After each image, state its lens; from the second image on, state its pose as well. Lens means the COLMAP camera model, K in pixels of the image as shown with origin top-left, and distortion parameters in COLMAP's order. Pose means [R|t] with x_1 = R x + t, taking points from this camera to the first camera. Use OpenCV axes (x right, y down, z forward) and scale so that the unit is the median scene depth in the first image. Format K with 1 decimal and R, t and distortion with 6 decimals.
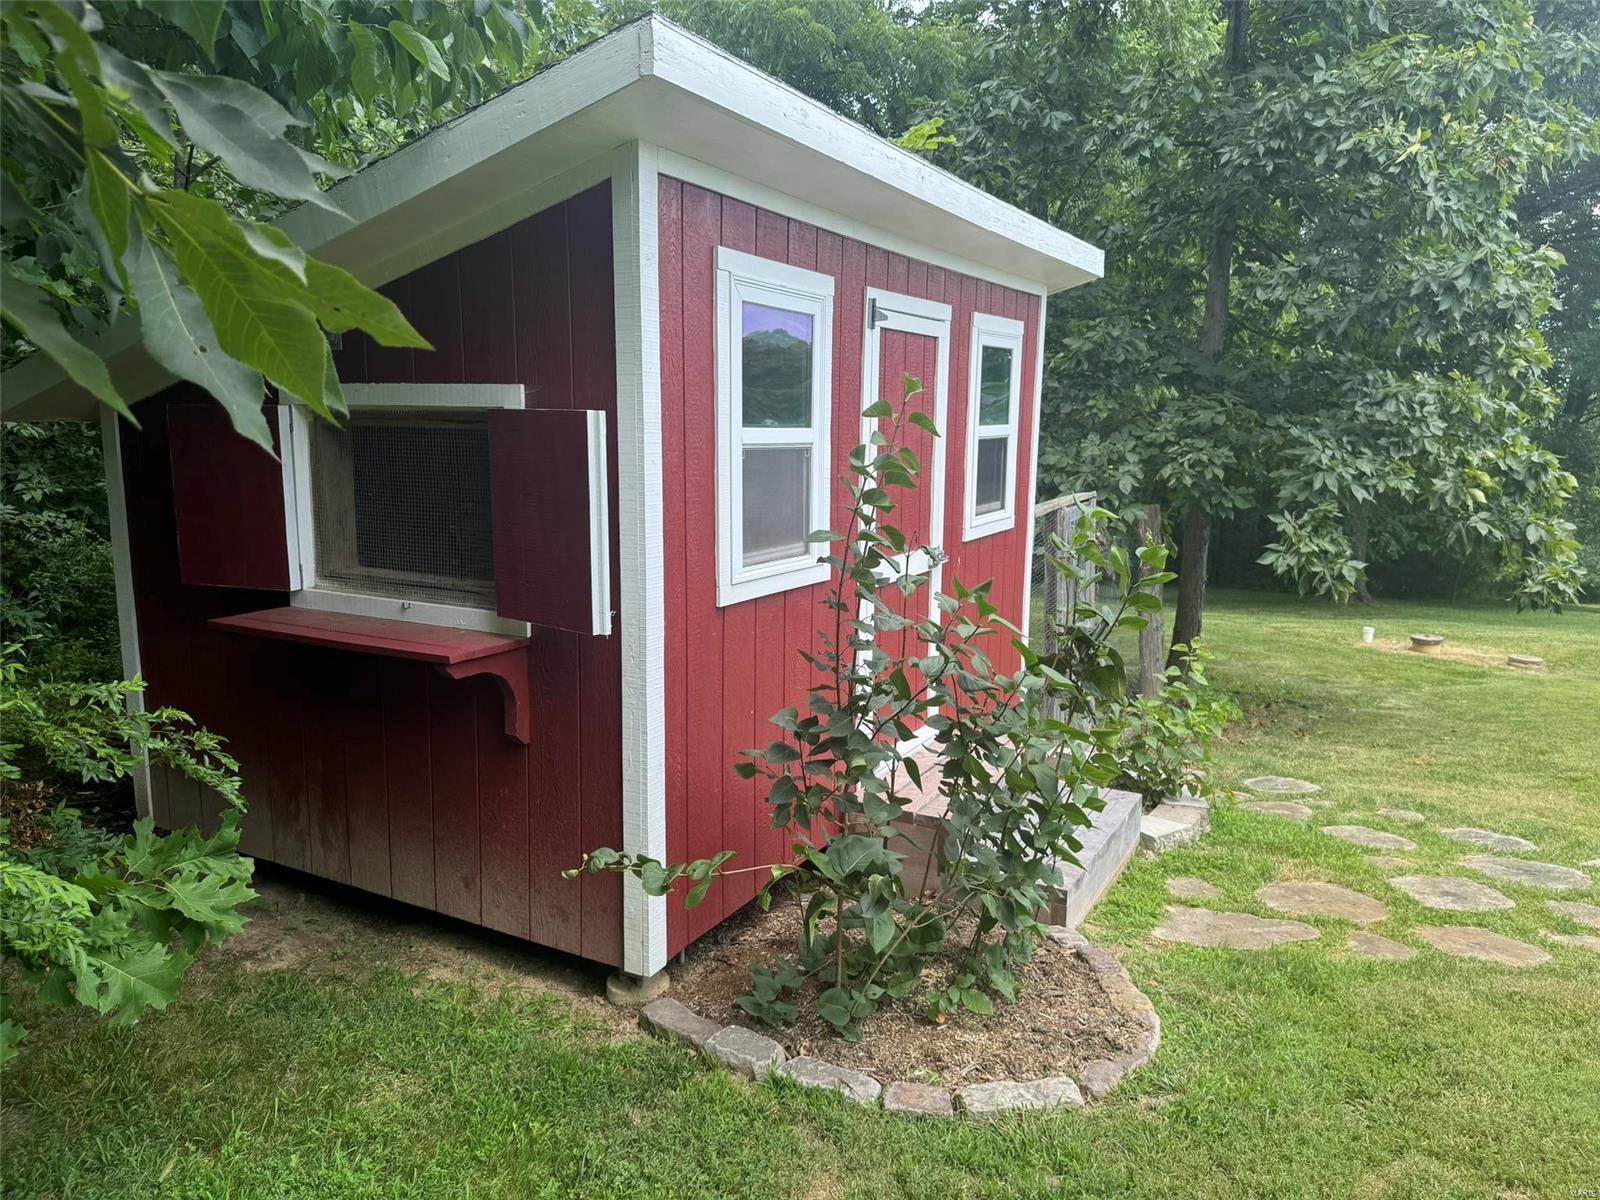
lens RADIAL K [[1112.1, 0, 799.1], [0, 1112.1, 575.1], [0, 0, 1]] dist [-0.003707, -0.028922]
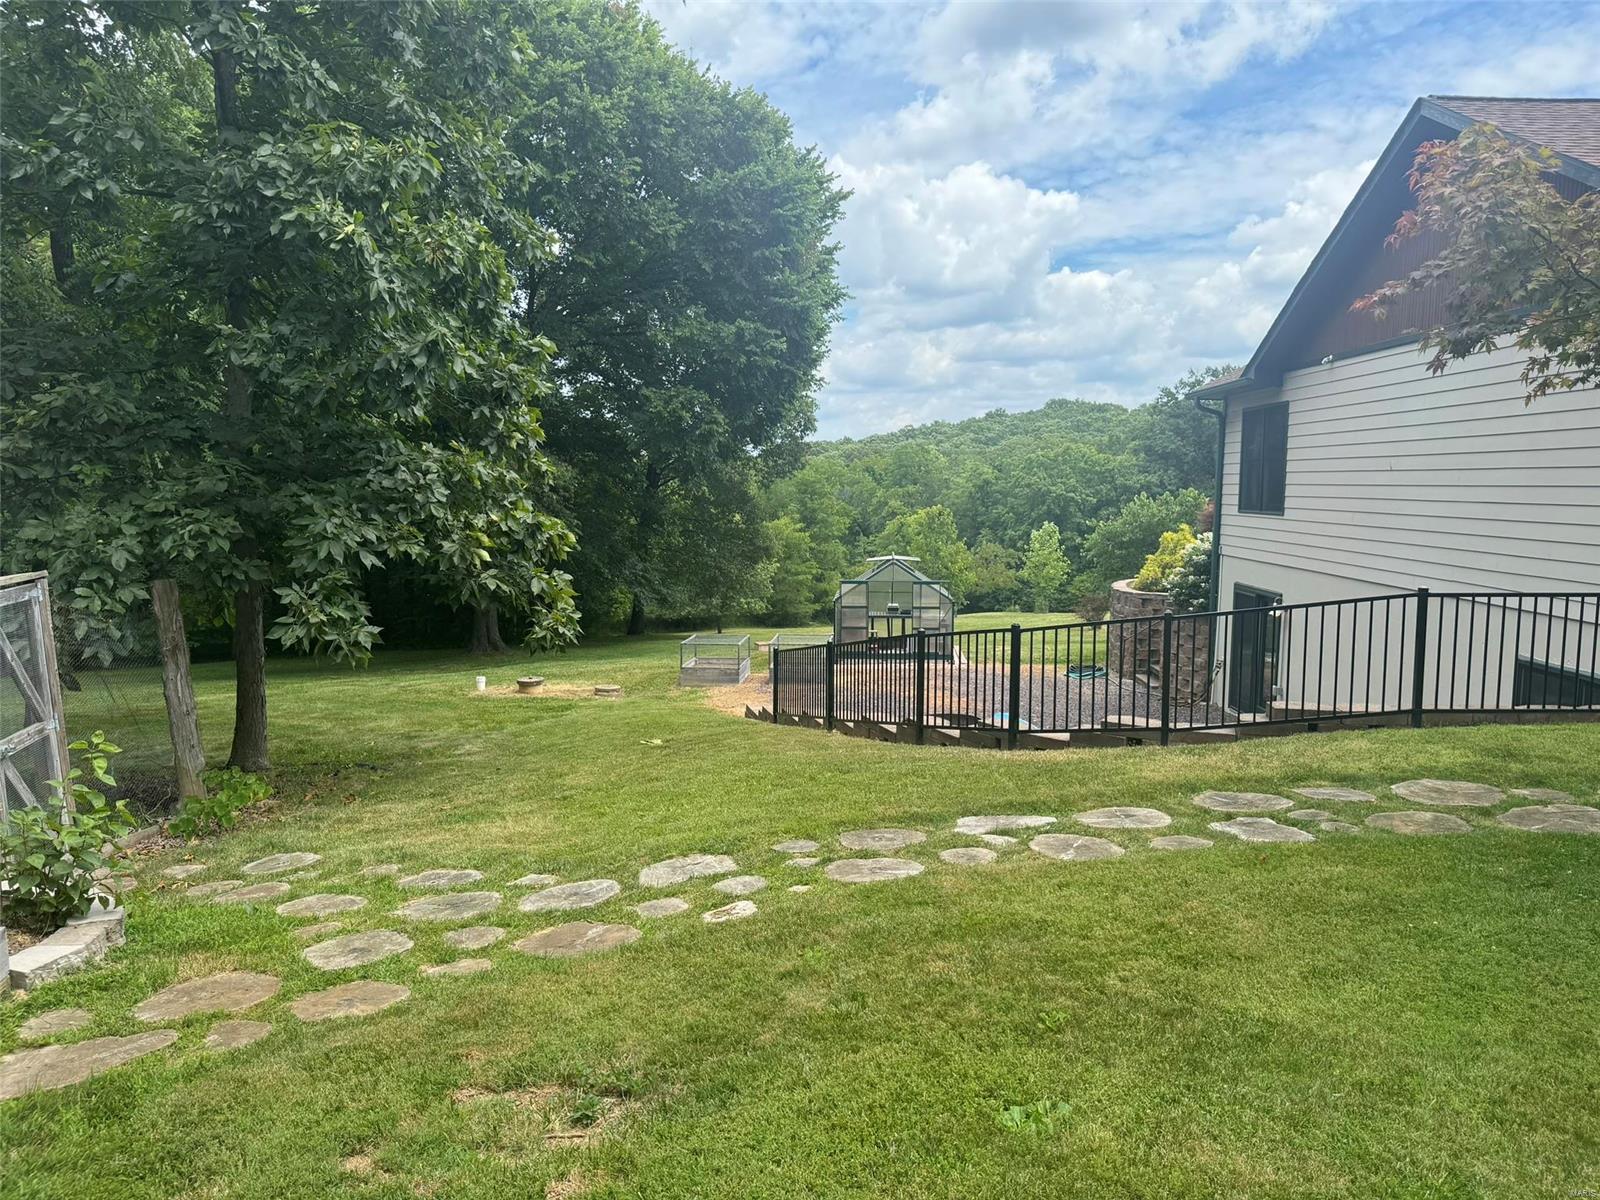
lens RADIAL K [[1109.4, 0, 800.0], [0, 1109.4, 600.0], [0, 0, 1]] dist [-0.000886, -0.047323]
pose [[0.735094, -0.070085, 0.674333, 0.098942], [0.093101, 0.995655, 0.001991, -0.000028], [-0.671542, 0.061318, 0.738425, -0.026492]]
